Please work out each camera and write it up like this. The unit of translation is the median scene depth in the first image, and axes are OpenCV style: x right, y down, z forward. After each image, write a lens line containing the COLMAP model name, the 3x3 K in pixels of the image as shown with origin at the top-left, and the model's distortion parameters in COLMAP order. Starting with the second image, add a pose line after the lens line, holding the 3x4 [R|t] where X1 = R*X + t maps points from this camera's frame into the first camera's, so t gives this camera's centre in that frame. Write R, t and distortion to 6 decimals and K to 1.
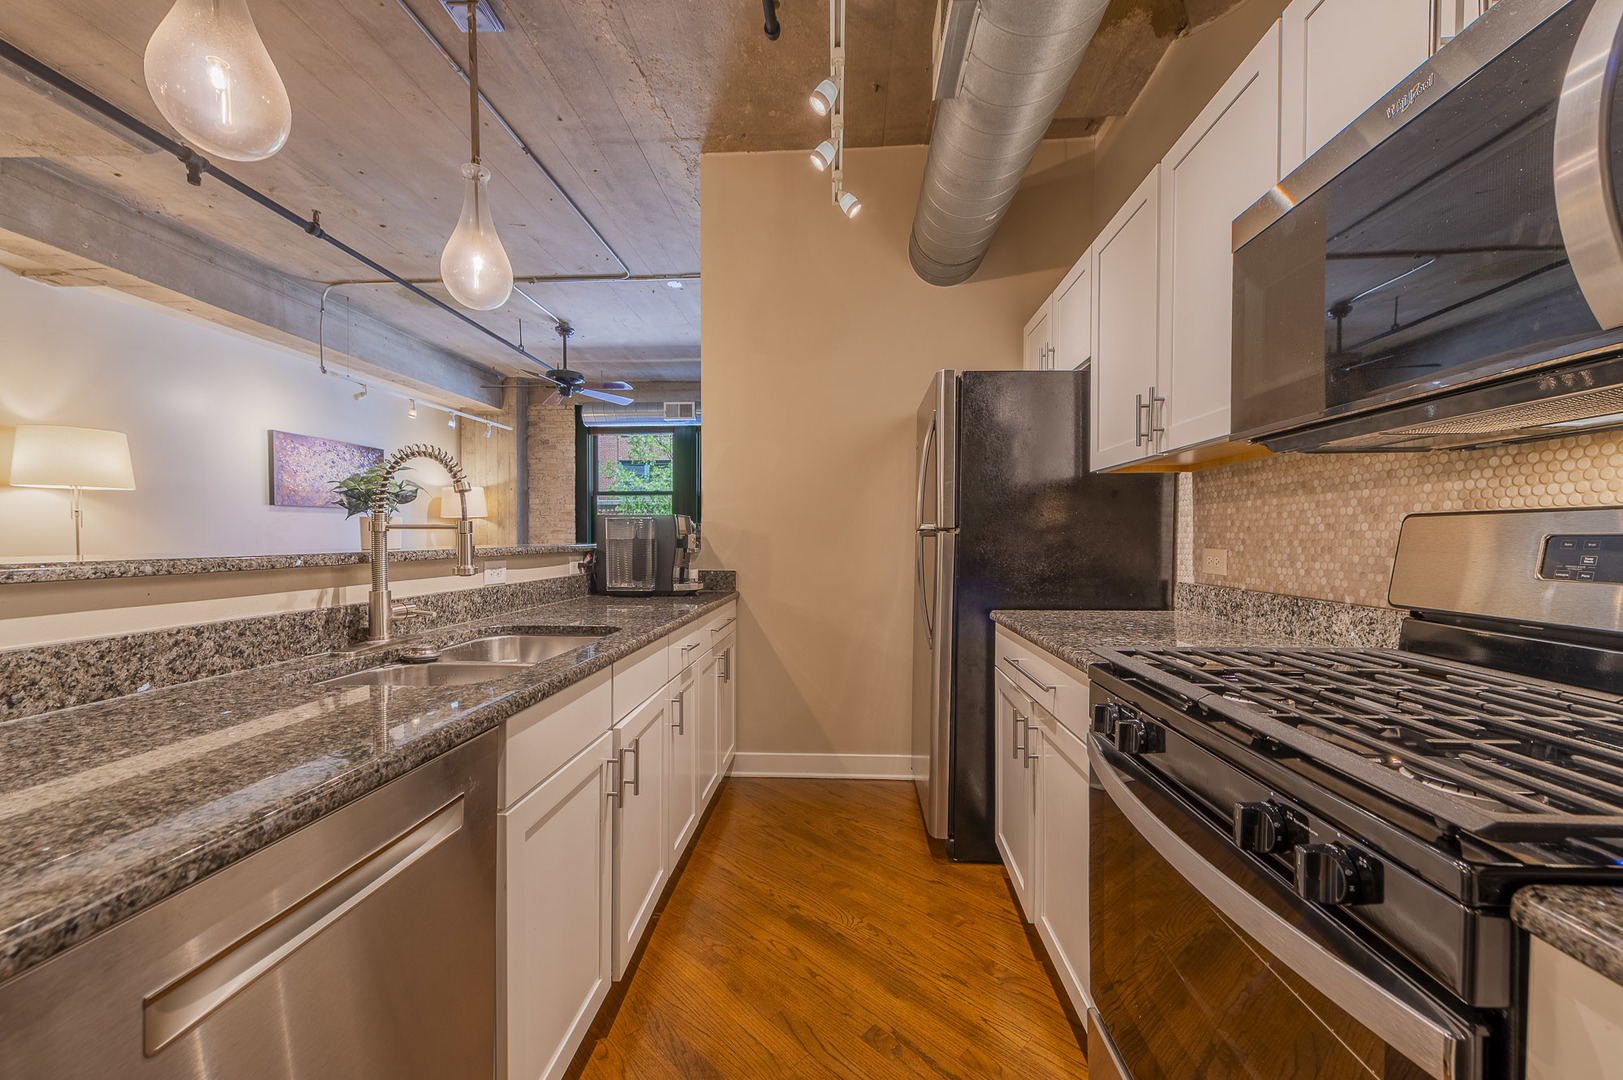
lens RADIAL K [[631.2, 0, 811.9], [0, 631.2, 549.0], [0, 0, 1]] dist [0.009837, -0.001436]
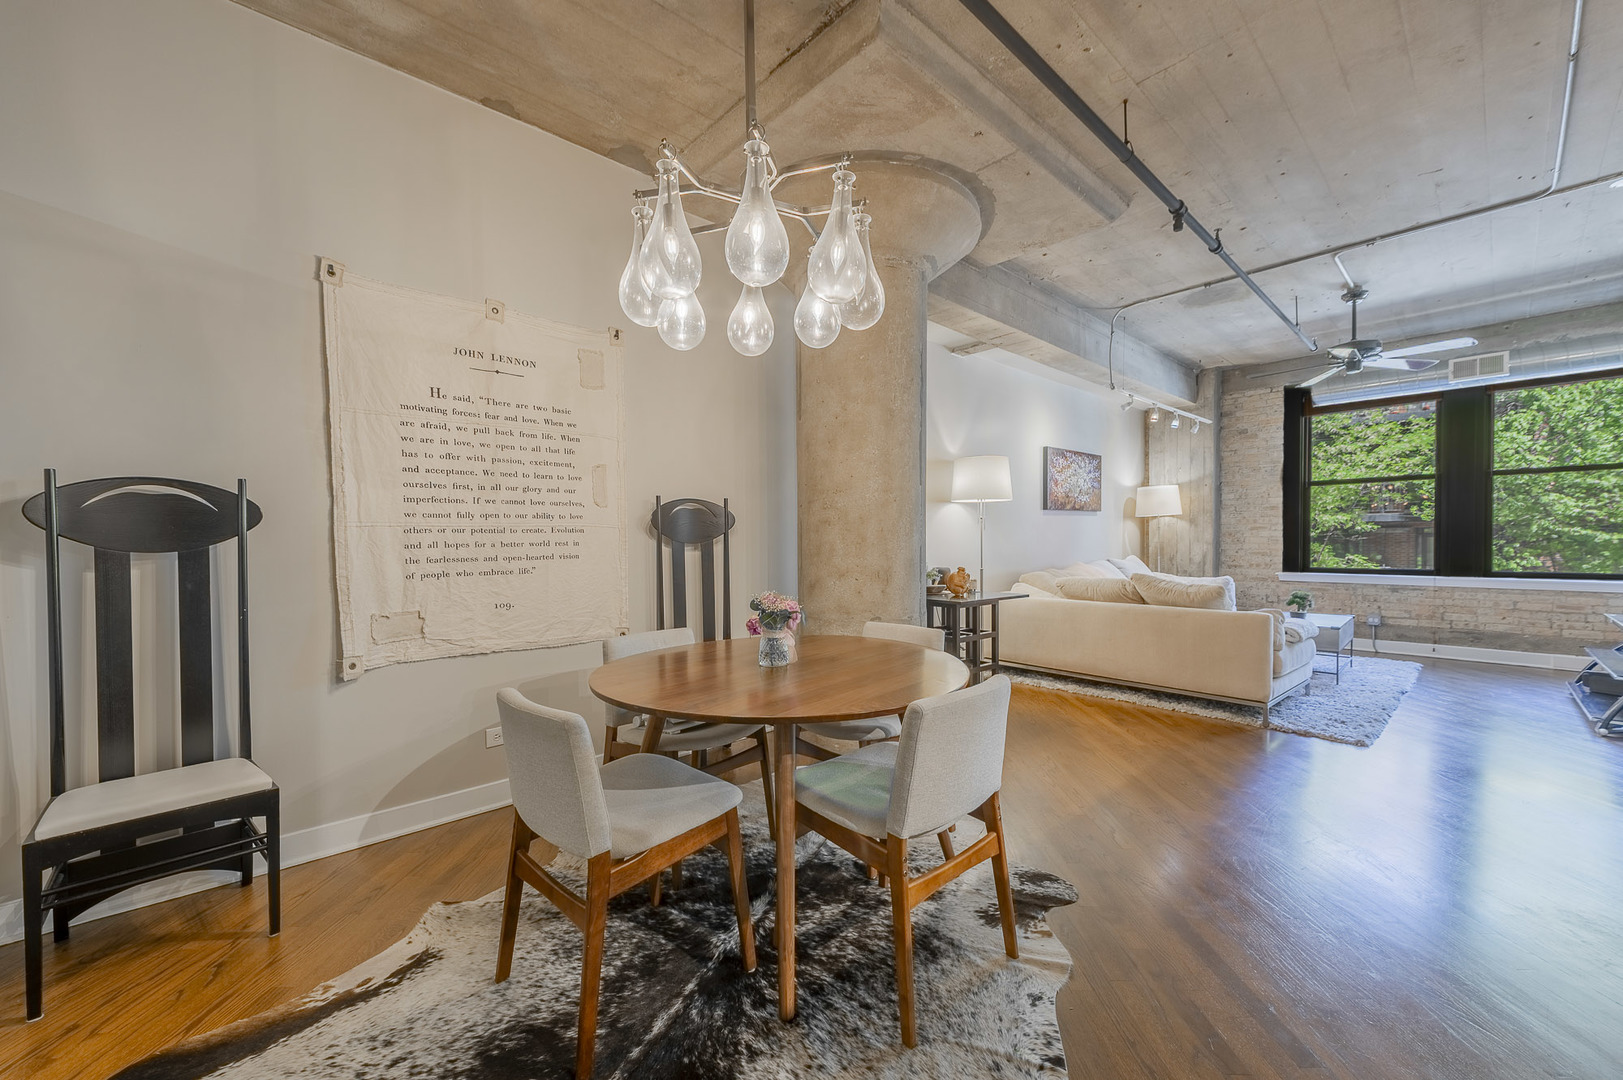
lens RADIAL K [[631.2, 0, 809.7], [0, 631.2, 551.6], [0, 0, 1]] dist [0.009837, -0.001436]
pose [[0.718425, 0.007427, -0.695565, -0.288762], [-0.004009, 0.999971, 0.006536, 0.003261], [0.695593, -0.001907, 0.718434, -0.134313]]
